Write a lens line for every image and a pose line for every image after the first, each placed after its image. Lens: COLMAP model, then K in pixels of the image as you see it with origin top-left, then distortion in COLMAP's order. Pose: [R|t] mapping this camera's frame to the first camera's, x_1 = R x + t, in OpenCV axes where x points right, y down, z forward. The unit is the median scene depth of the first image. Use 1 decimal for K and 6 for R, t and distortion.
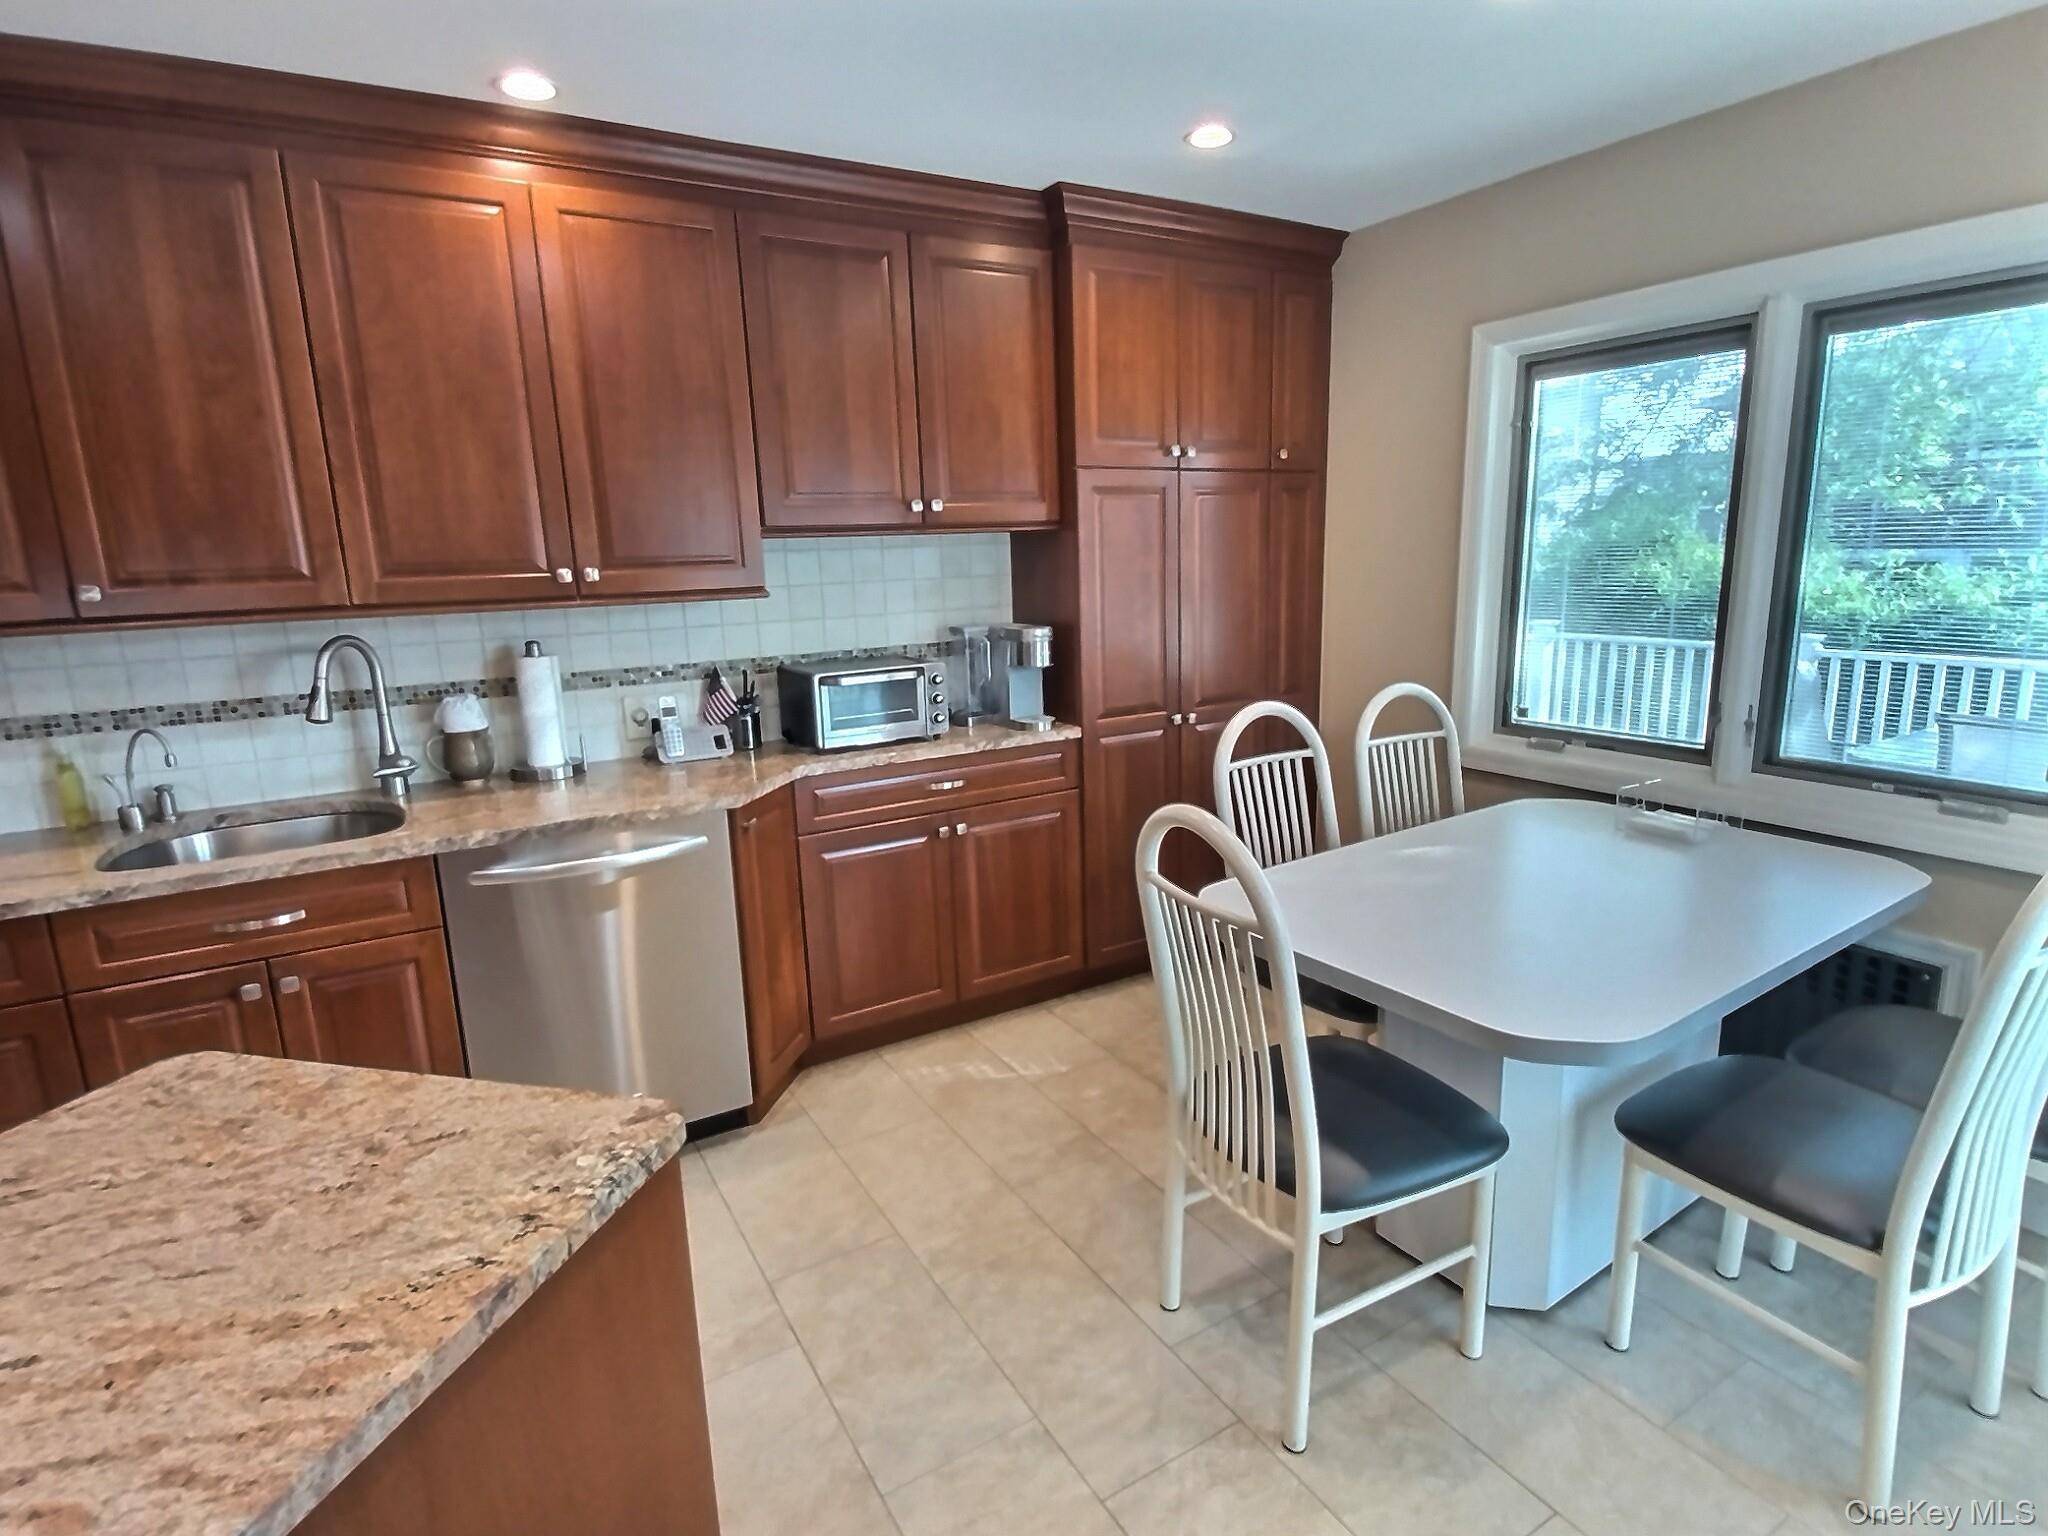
lens RADIAL K [[1051.3, 0, 1051.0], [0, 1051.3, 762.7], [0, 0, 1]] dist [0.036885, -0.032139]
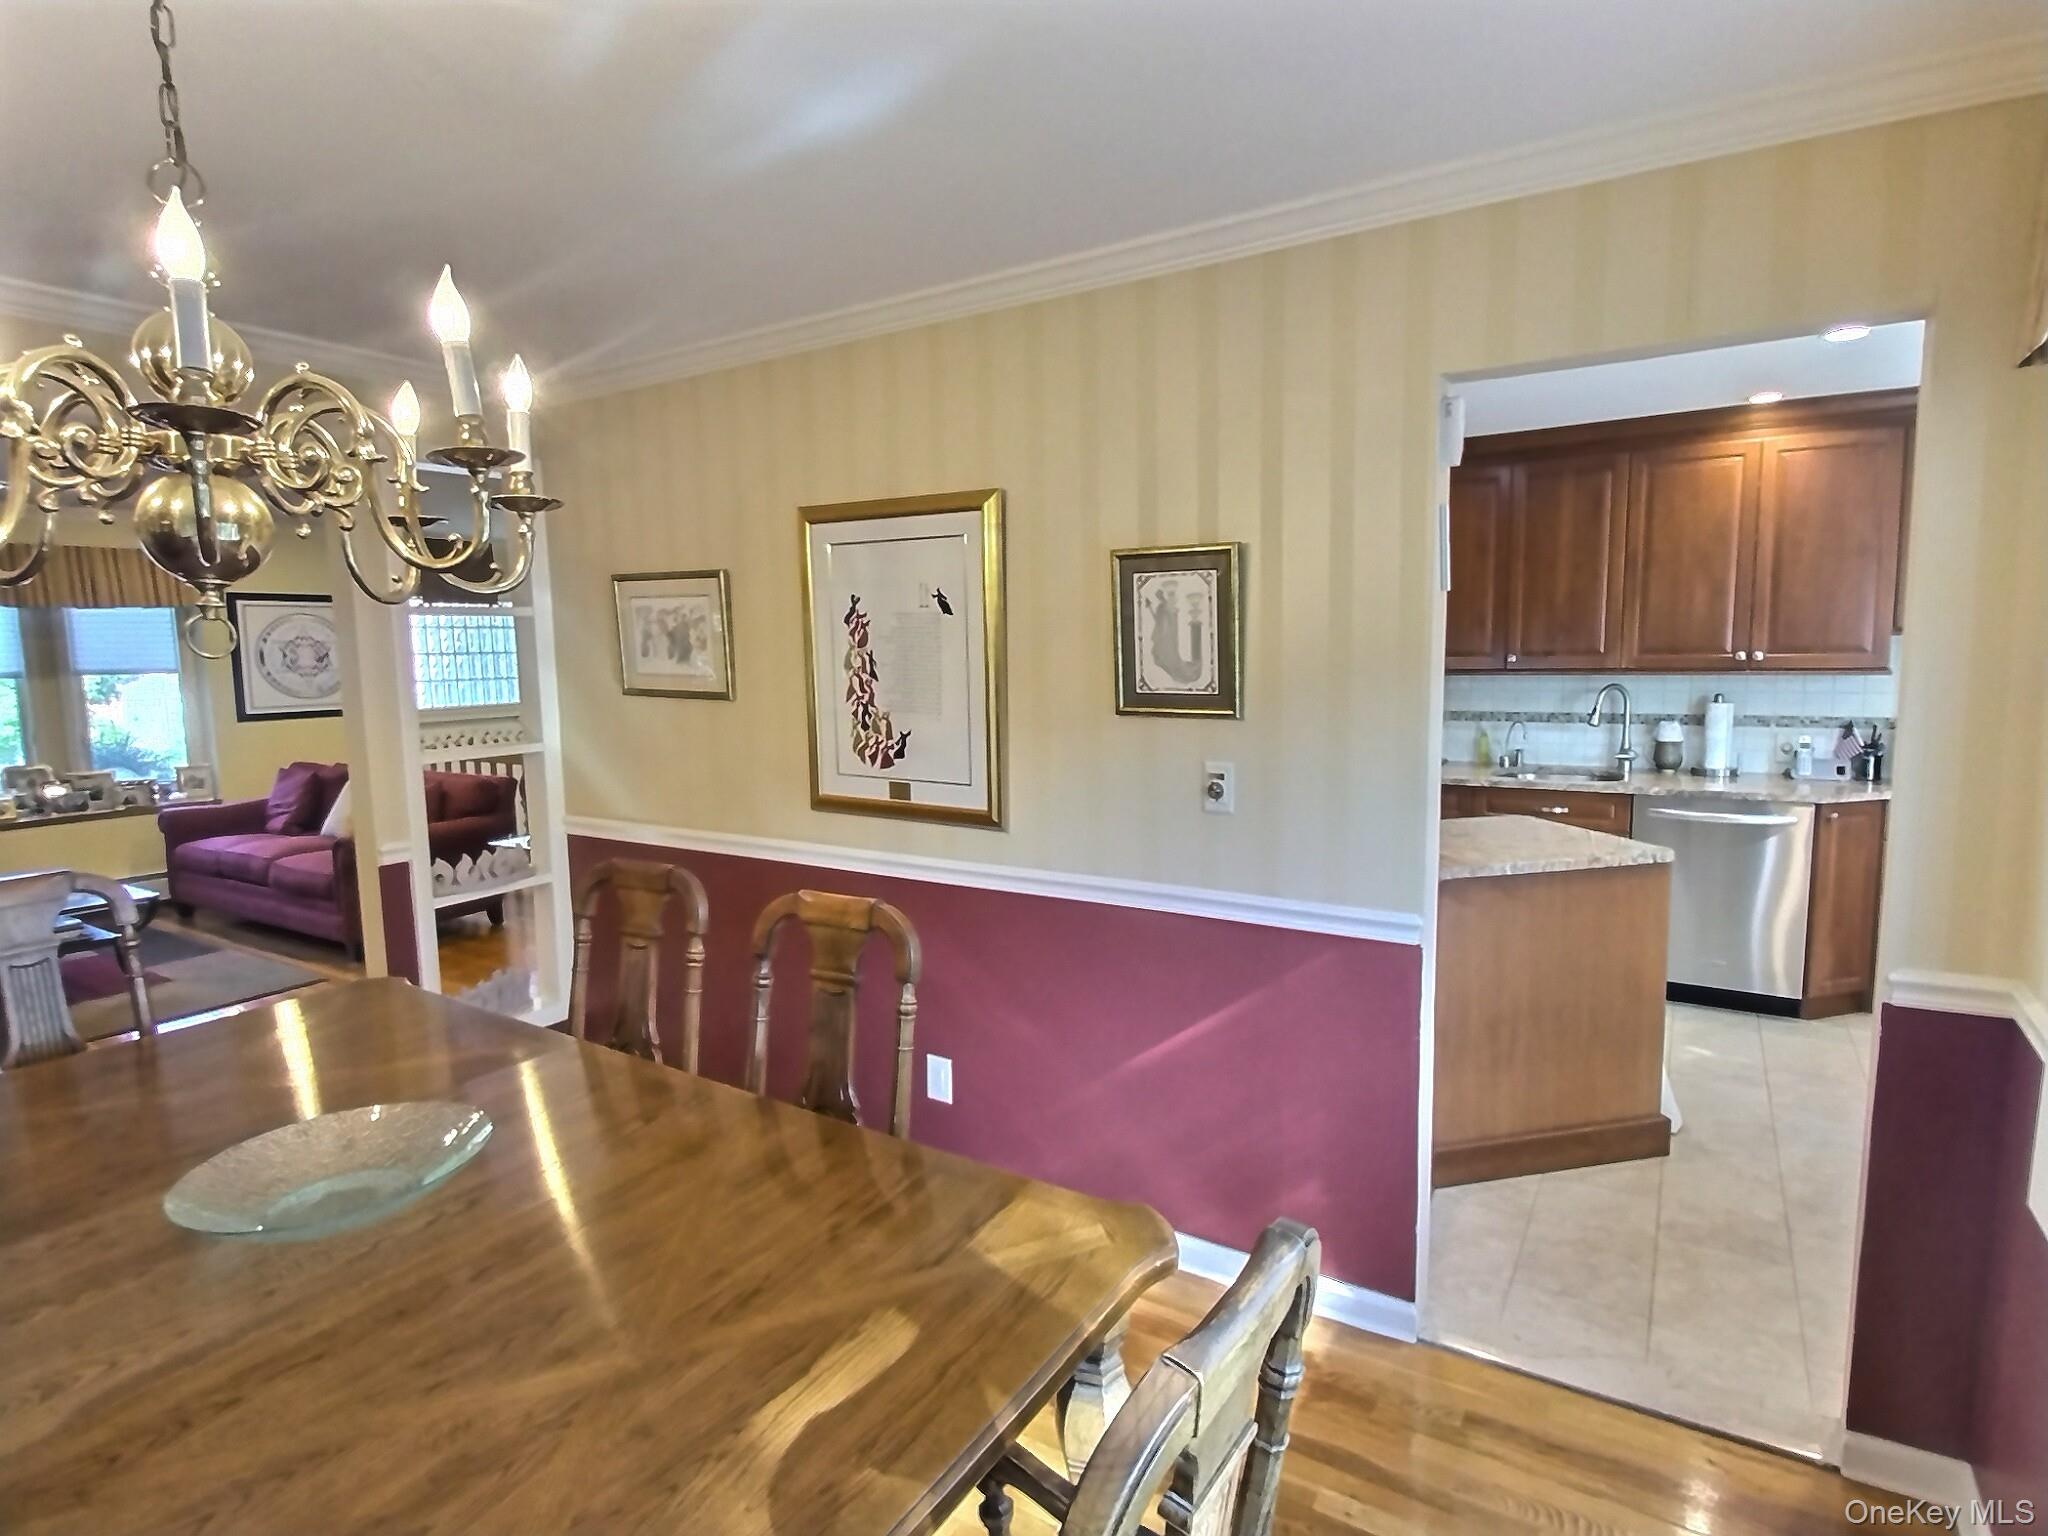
lens RADIAL K [[1051.3, 0, 1051.0], [0, 1051.3, 762.7], [0, 0, 1]] dist [0.036885, -0.032139]
pose [[0.467954, 0.119398, -0.875650, 0.539591], [-0.175341, 0.983677, 0.040425, 0.119337], [0.866184, 0.134620, 0.481251, -0.769488]]
